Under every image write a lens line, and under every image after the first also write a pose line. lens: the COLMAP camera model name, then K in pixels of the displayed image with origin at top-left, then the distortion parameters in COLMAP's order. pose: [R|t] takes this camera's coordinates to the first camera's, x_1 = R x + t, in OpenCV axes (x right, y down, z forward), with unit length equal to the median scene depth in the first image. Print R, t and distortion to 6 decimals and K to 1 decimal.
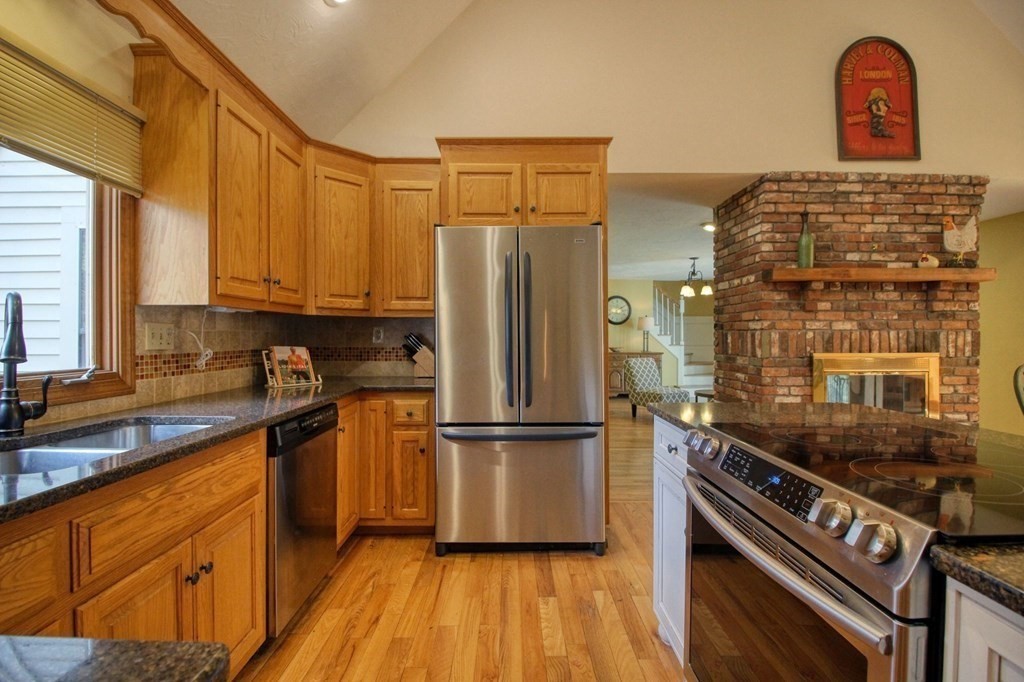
lens RADIAL K [[475.1, 0, 513.7], [0, 475.1, 336.4], [0, 0, 1]] dist [-0.000507, -0.012314]
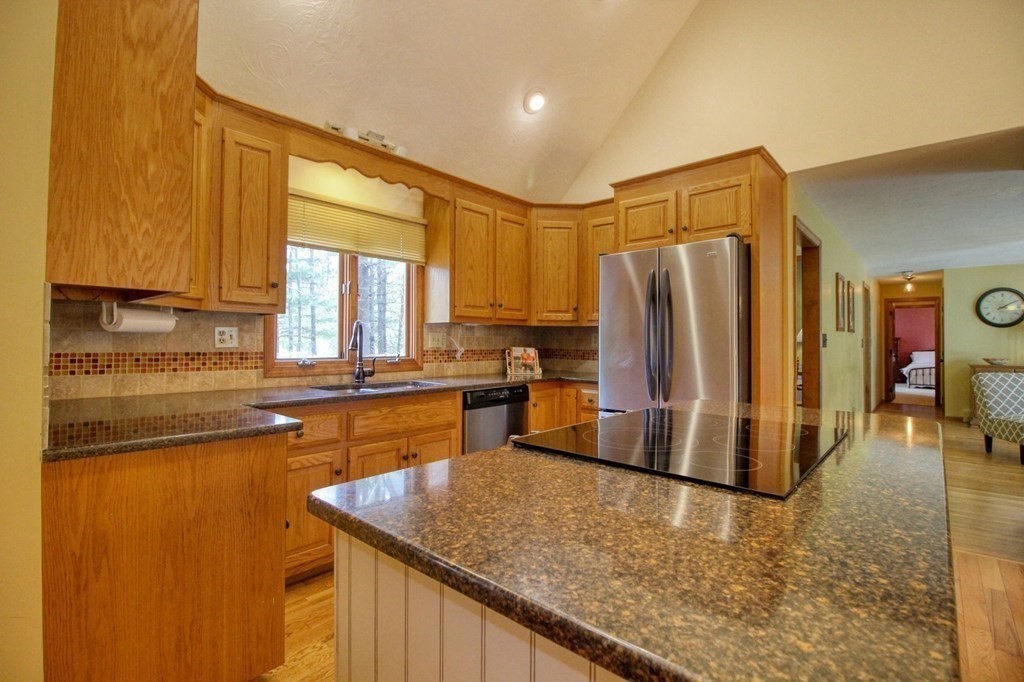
lens RADIAL K [[475.1, 0, 513.7], [0, 475.1, 336.4], [0, 0, 1]] dist [-0.000507, -0.012314]
pose [[0.741548, -0.002513, -0.670895, 0.393813], [-0.005746, 0.999933, -0.010096, 0.001610], [0.670875, 0.011342, 0.741484, -0.083687]]
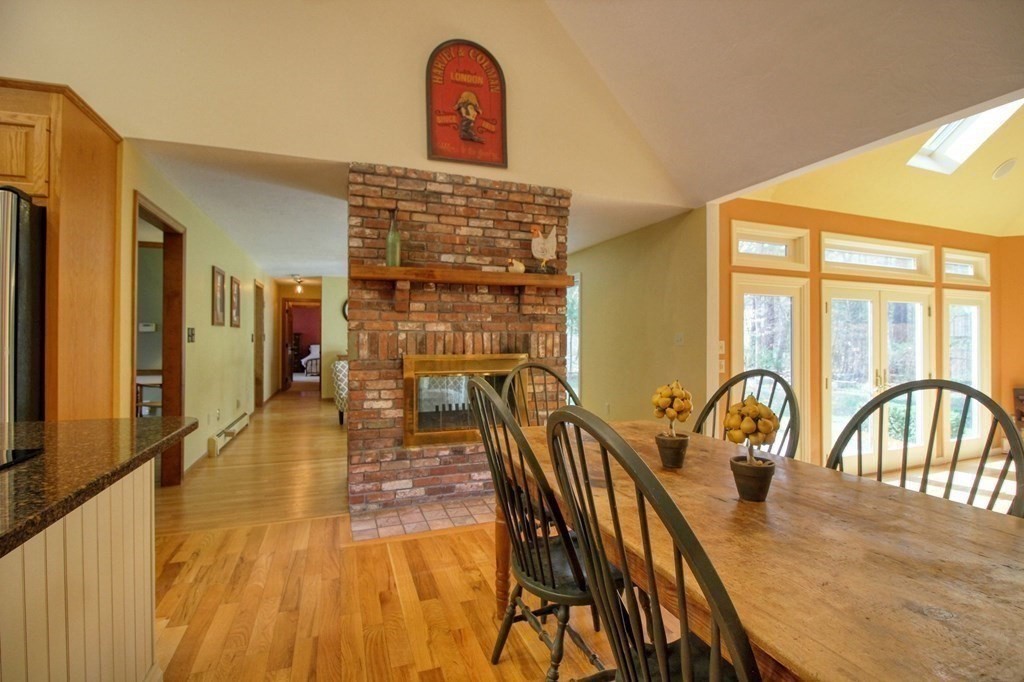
lens RADIAL K [[475.1, 0, 513.7], [0, 475.1, 336.4], [0, 0, 1]] dist [-0.000507, -0.012314]
pose [[0.940164, 0.005042, 0.340686, 0.517555], [-0.003607, 0.999982, -0.004847, 0.001211], [-0.340705, 0.003328, 0.940165, 0.010423]]
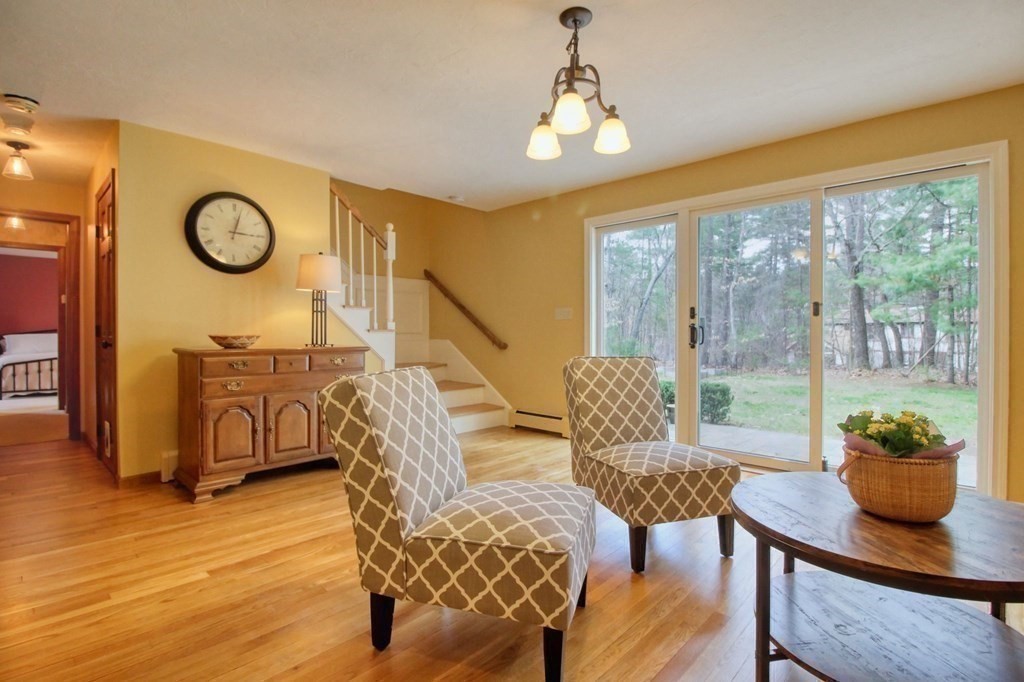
lens RADIAL K [[475.1, 0, 513.7], [0, 475.1, 336.4], [0, 0, 1]] dist [-0.000507, -0.012314]
pose [[0.691623, -0.001502, 0.722257, 0.288046], [-0.001575, 0.999992, 0.003588, 0.060696], [-0.722257, -0.003619, 0.691616, 1.644259]]
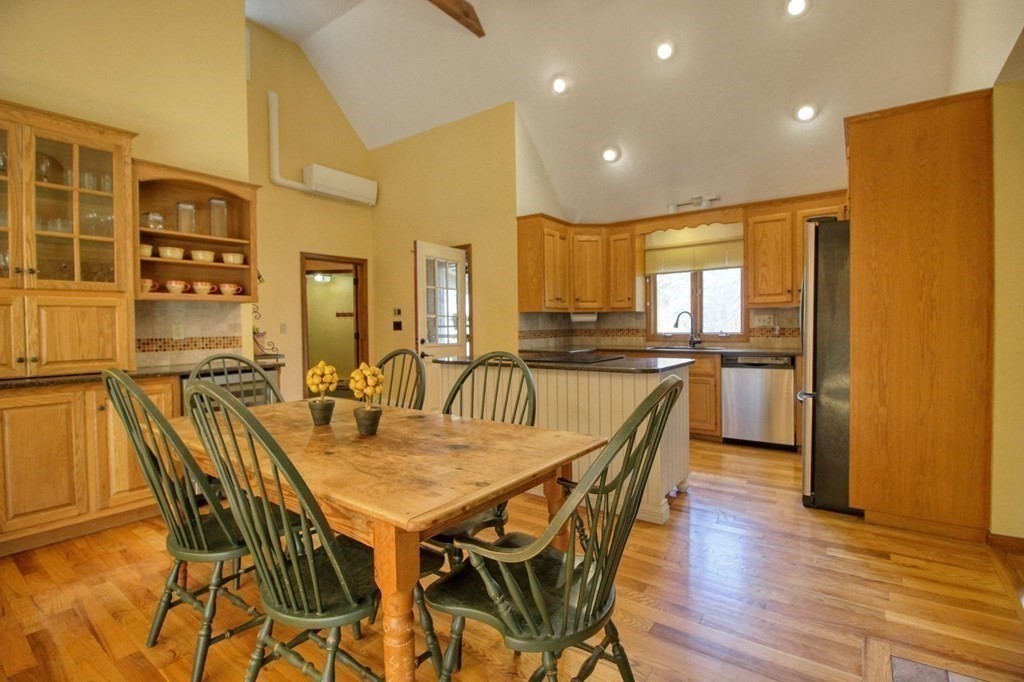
lens RADIAL K [[475.1, 0, 513.7], [0, 475.1, 336.4], [0, 0, 1]] dist [-0.000507, -0.012314]
pose [[-0.598089, 0.024276, -0.801062, 1.133505], [0.012200, 0.999701, 0.021187, 0.007672], [0.801337, 0.002898, -0.598206, 0.827638]]
